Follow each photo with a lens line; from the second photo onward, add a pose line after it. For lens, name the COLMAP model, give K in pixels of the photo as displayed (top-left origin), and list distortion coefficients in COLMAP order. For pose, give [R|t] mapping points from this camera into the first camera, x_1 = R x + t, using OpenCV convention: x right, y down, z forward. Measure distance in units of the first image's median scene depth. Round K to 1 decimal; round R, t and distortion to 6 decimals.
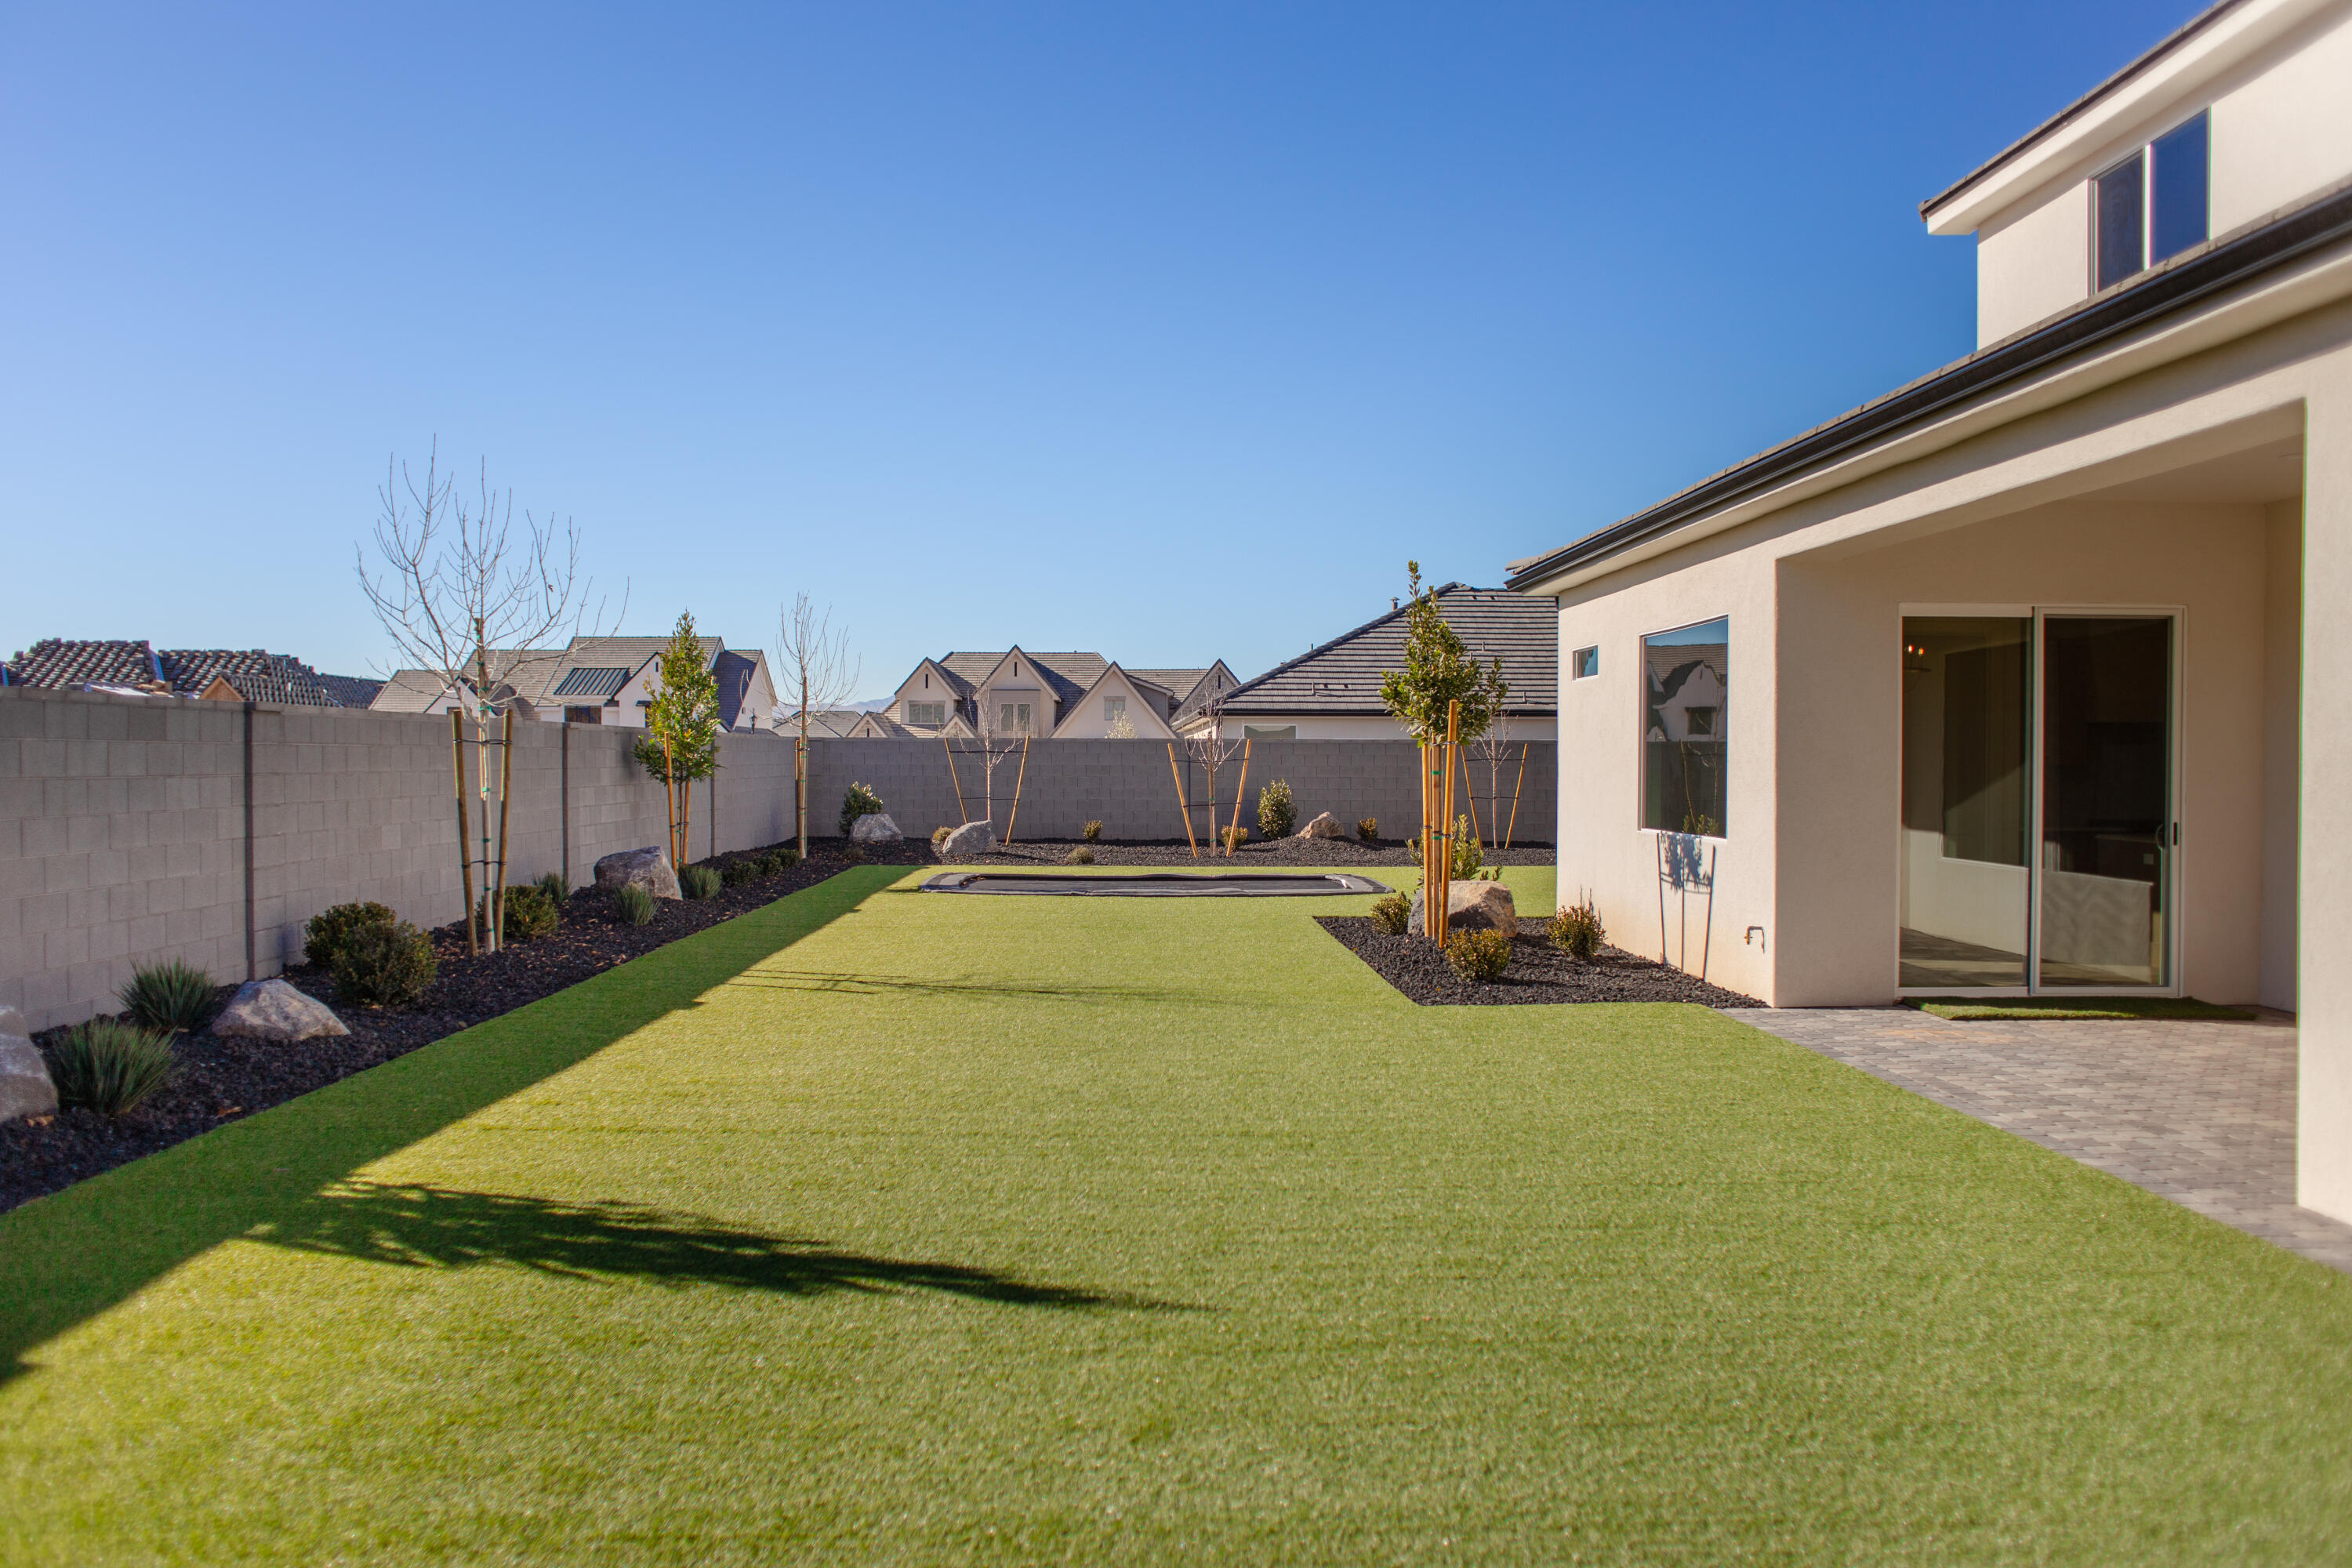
lens RADIAL K [[1904.1, 0, 1176.0], [0, 1904.1, 784.0], [0, 0, 1]] dist [-0.085831, 0.135449]
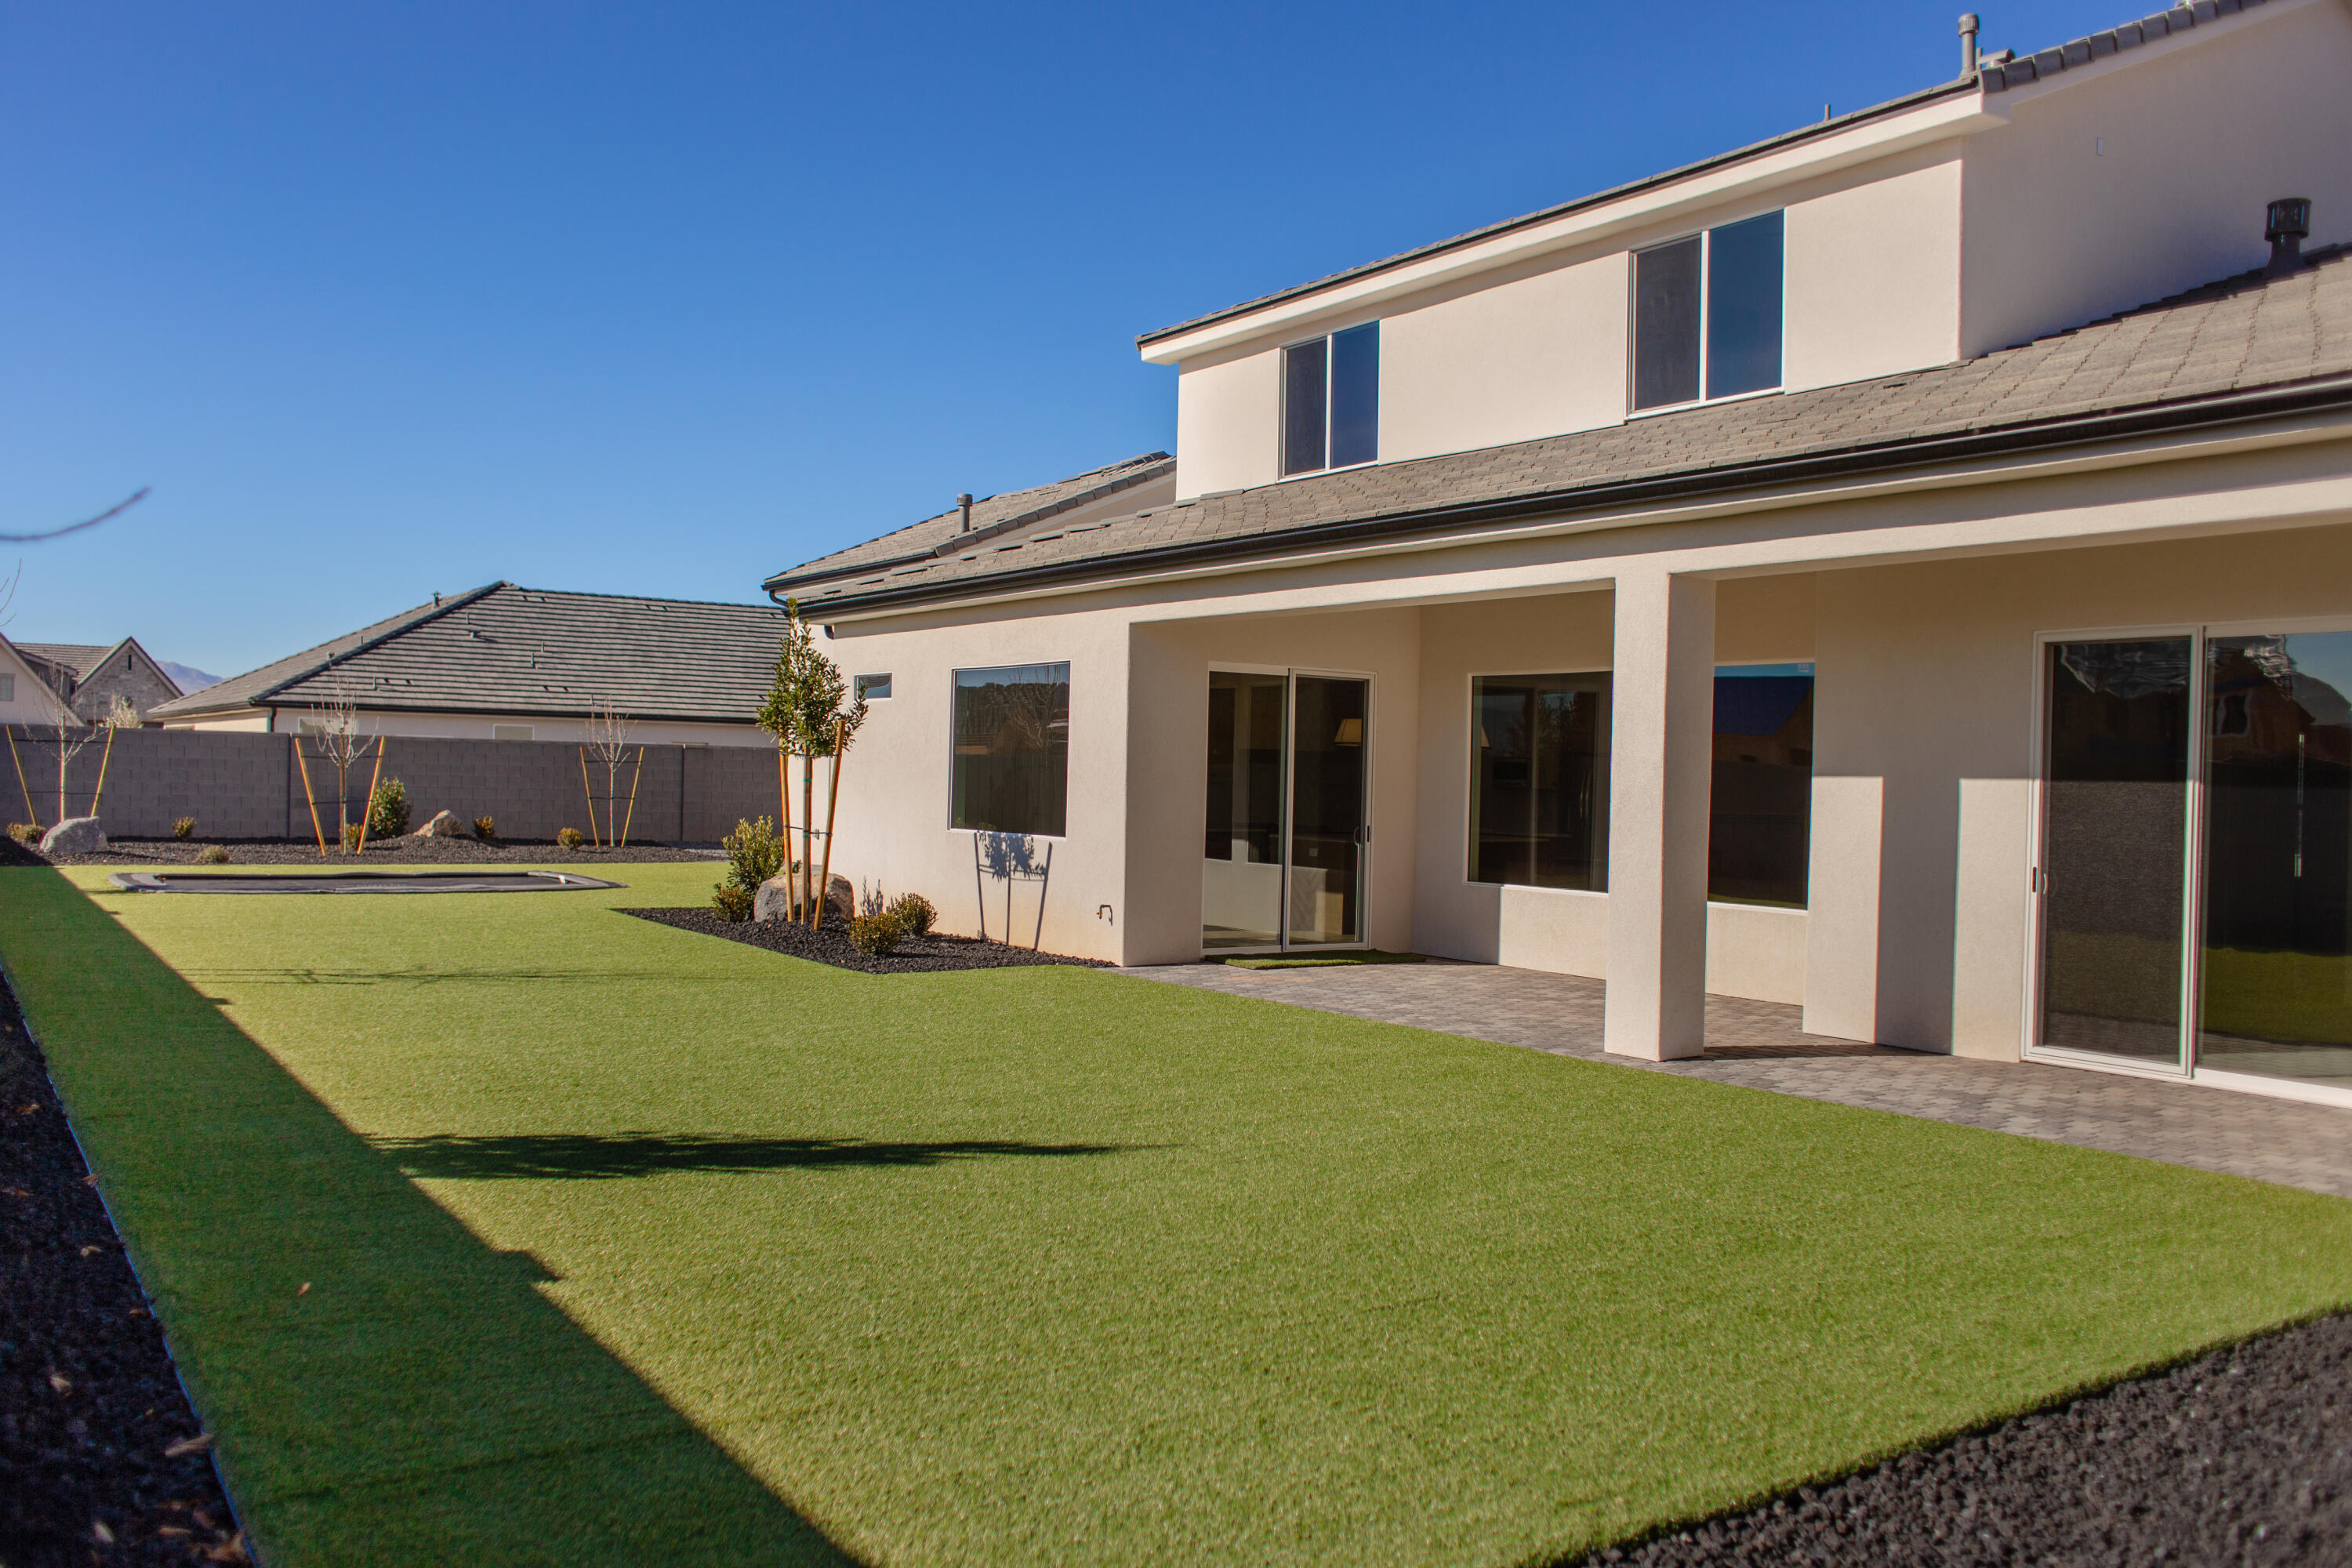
lens RADIAL K [[1892.7, 0, 1187.4], [0, 1892.7, 793.4], [0, 0, 1]] dist [-0.058990, 0.080266]
pose [[0.836571, 0.012554, 0.547715, -0.297981], [-0.015580, 0.999878, 0.000880, -0.002527], [-0.547637, -0.009269, 0.836664, -0.094343]]
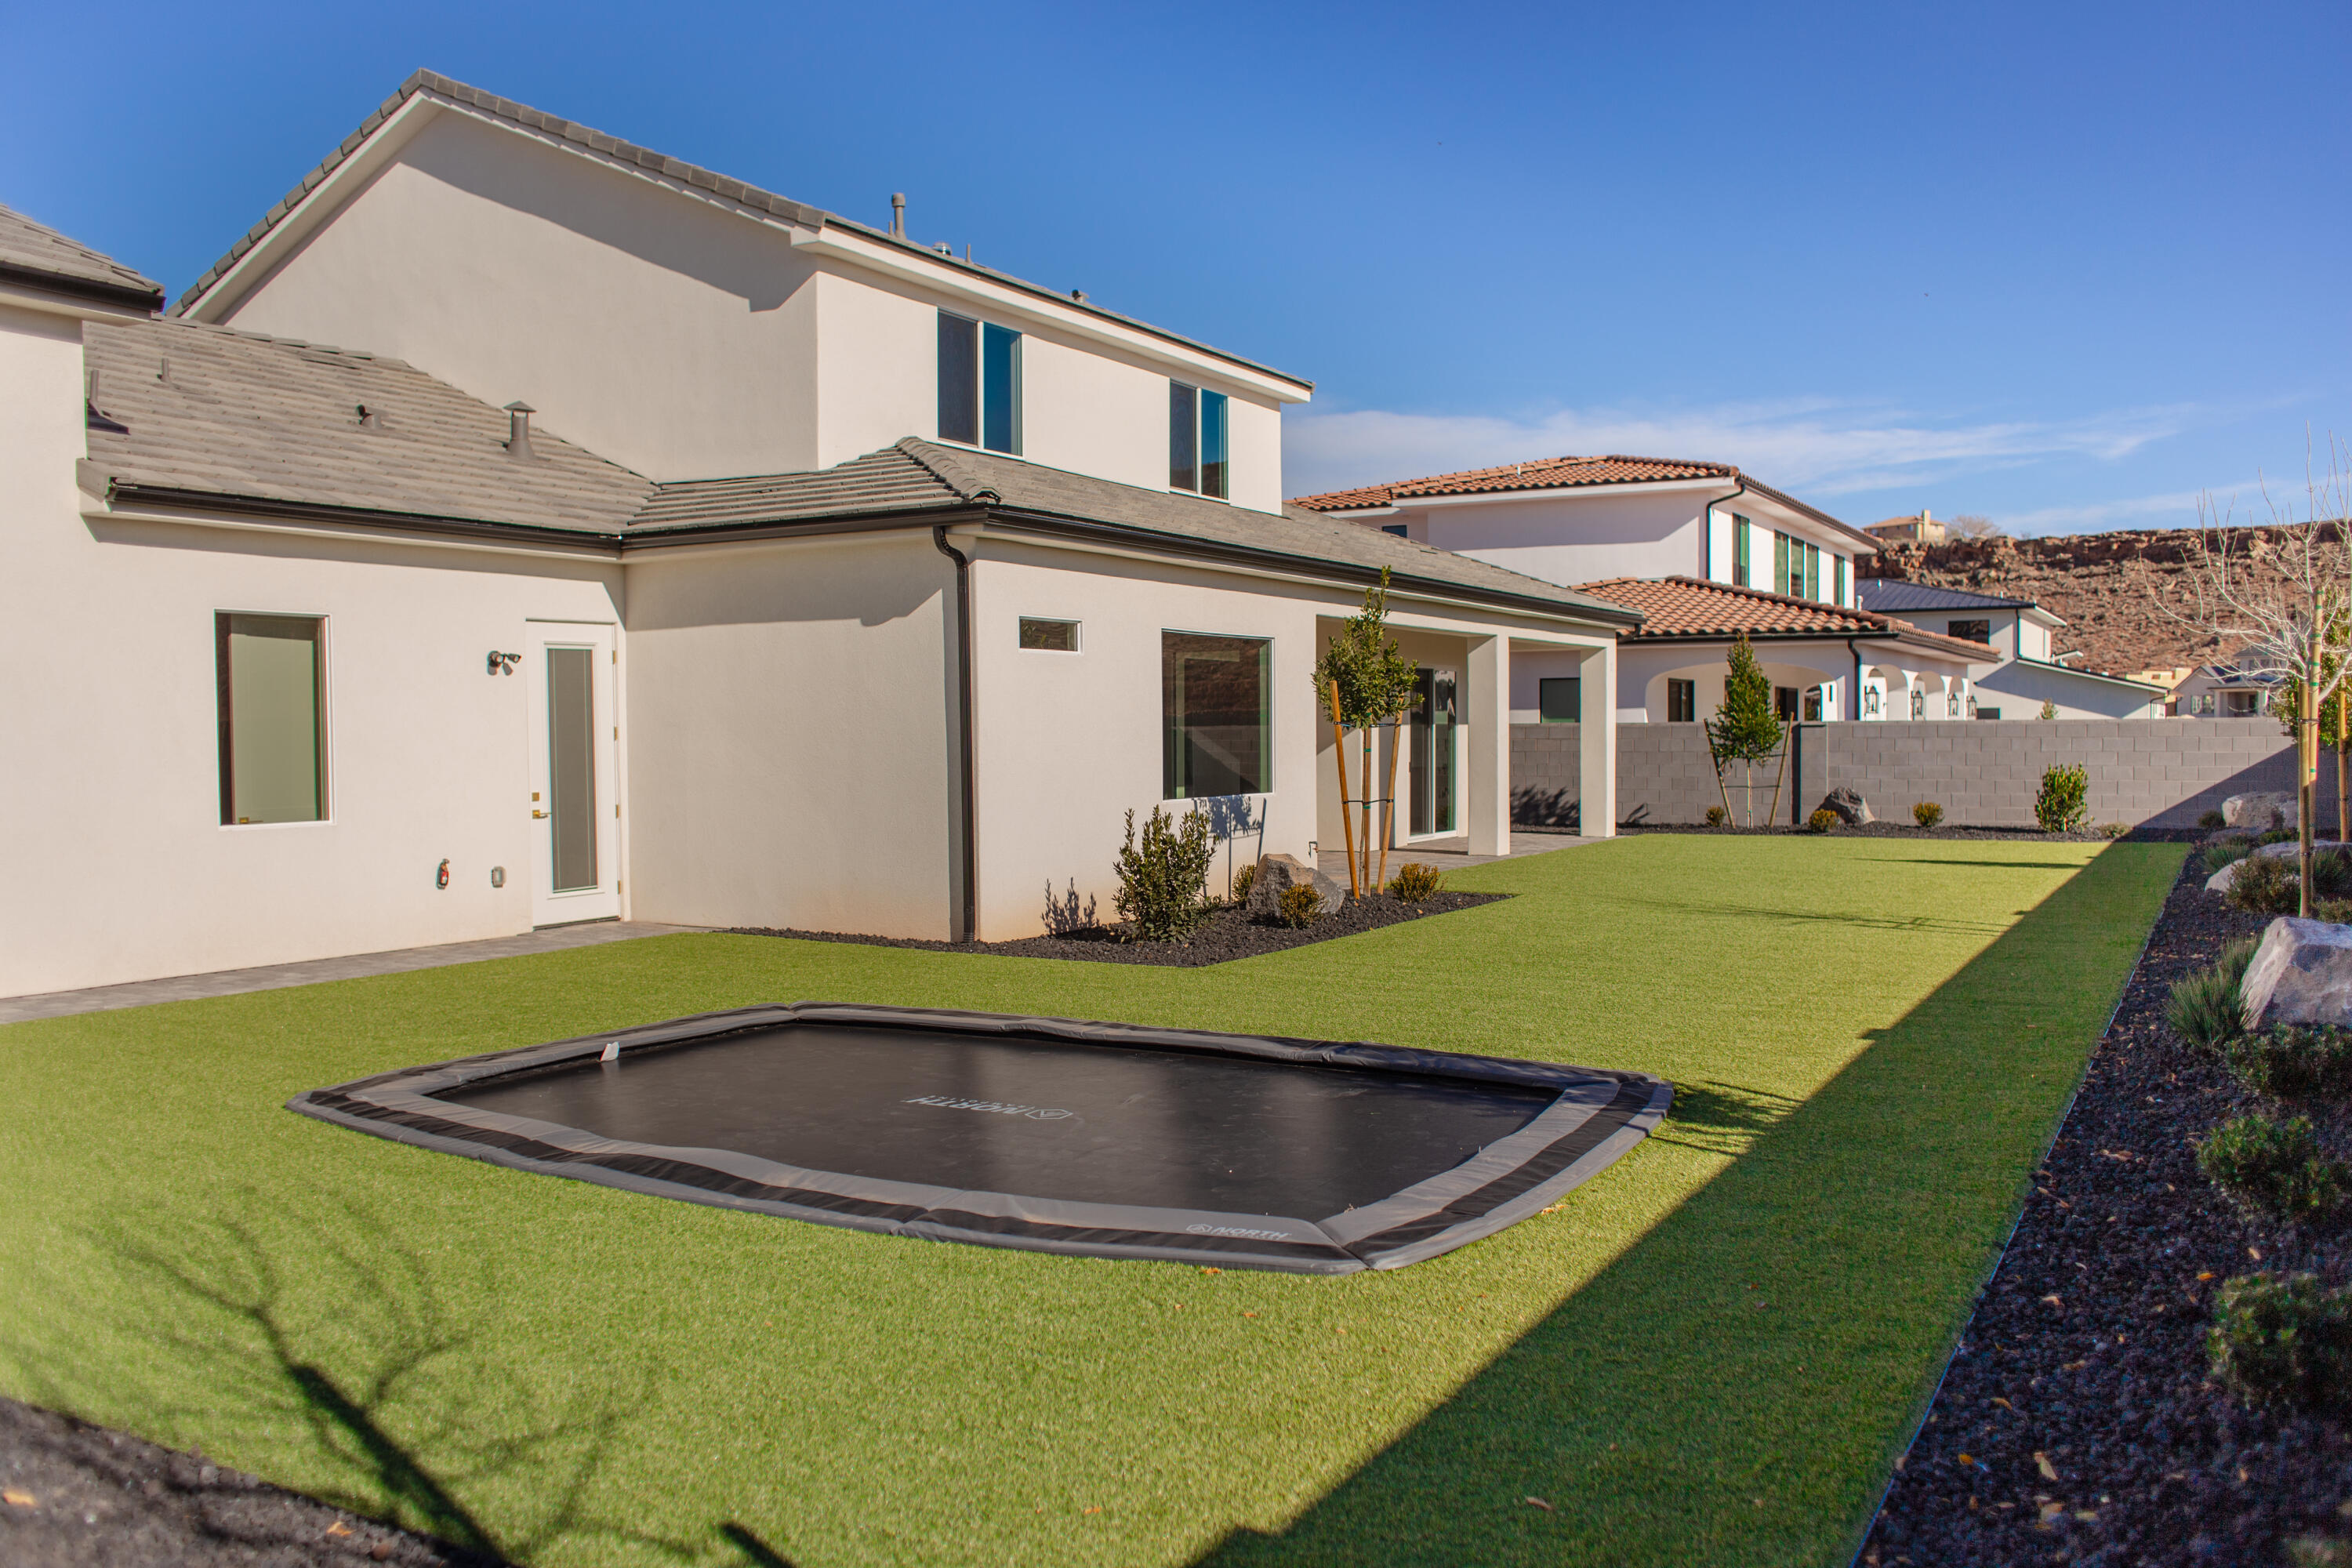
lens RADIAL K [[1892.7, 0, 1187.4], [0, 1892.7, 793.4], [0, 0, 1]] dist [-0.058990, 0.080266]
pose [[-0.845976, -0.016214, 0.532975, -0.380801], [0.008100, 0.999031, 0.043250, -0.030157], [-0.533160, 0.040906, -0.845025, 2.011382]]
